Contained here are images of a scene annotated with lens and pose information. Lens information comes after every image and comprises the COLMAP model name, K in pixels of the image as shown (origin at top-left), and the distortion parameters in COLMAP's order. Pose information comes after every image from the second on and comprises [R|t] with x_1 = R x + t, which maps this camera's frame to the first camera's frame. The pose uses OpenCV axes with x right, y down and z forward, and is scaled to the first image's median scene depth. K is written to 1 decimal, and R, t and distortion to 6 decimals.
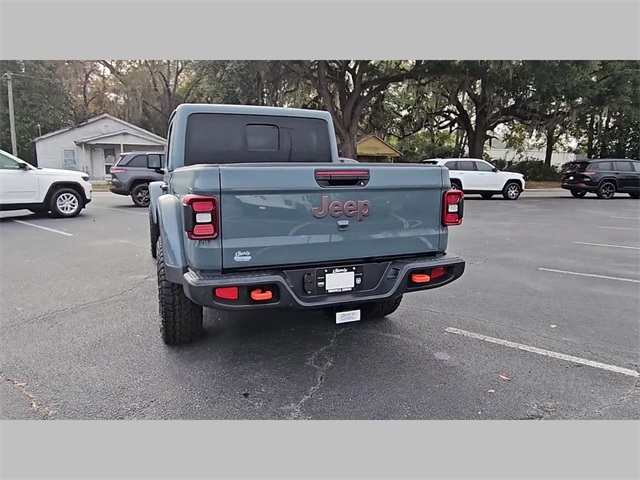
lens RADIAL K [[435.6, 0, 309.4], [0, 435.6, 240.1], [0, 0, 1]] dist [0.005708, -0.001600]
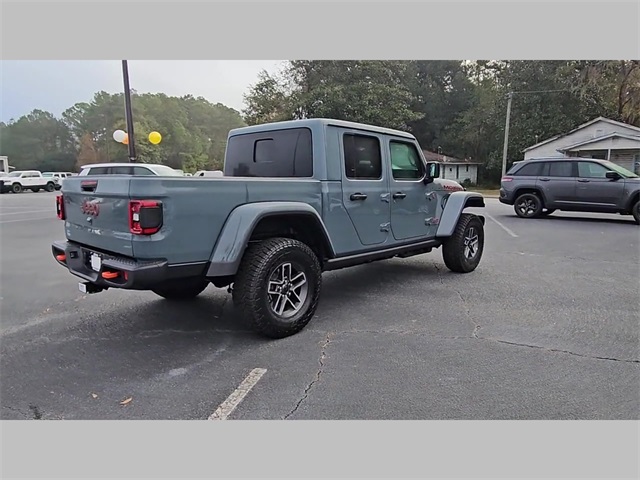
lens RADIAL K [[438.3, 0, 309.7], [0, 438.3, 238.5], [0, 0, 1]] dist [0.003578, -0.002132]
pose [[0.422886, 0.119286, -0.898298, 1.231504], [-0.140406, 0.987952, 0.065093, -0.126864], [0.895240, 0.098599, 0.434539, 0.789608]]
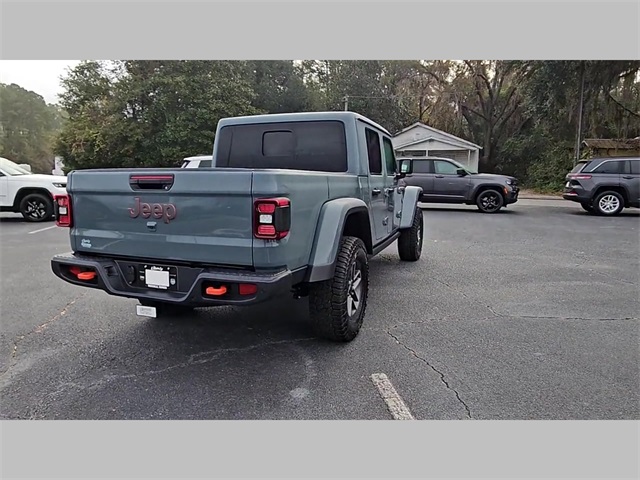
lens RADIAL K [[436.4, 0, 308.8], [0, 436.4, 240.3], [0, 0, 1]] dist [0.006766, -0.000276]
pose [[0.733197, 0.099985, -0.672625, 0.837873], [-0.106890, 0.993781, 0.031208, -0.057249], [0.671562, 0.049015, 0.739325, 0.358540]]
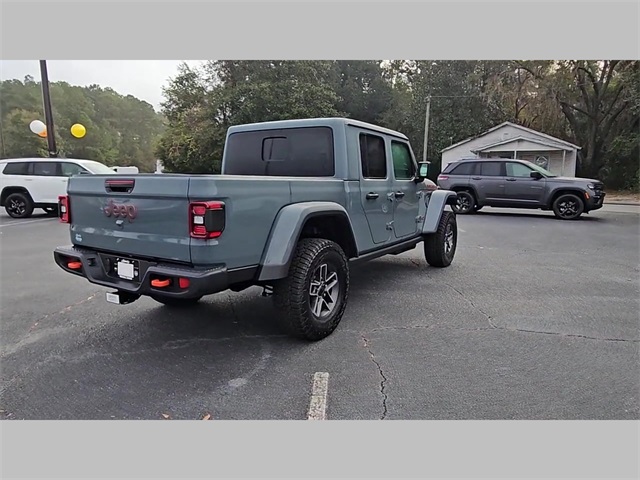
lens RADIAL K [[438.3, 0, 309.7], [0, 438.3, 238.5], [0, 0, 1]] dist [0.003578, -0.002132]
pose [[0.583281, 0.114044, -0.804225, 1.068173], [-0.130380, 0.990402, 0.045884, -0.092768], [0.801739, 0.078092, 0.592551, 0.538865]]
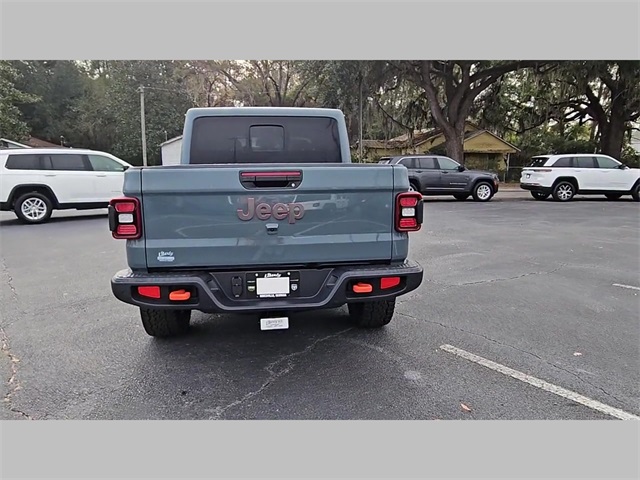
lens RADIAL K [[436.2, 0, 311.8], [0, 436.2, 239.3], [0, 0, 1]] dist [0.005111, -0.000051]
pose [[0.968154, 0.029509, -0.248611, 0.309676], [-0.029576, 0.999557, 0.003466, -0.012192], [0.248603, 0.003997, 0.968597, 0.068560]]
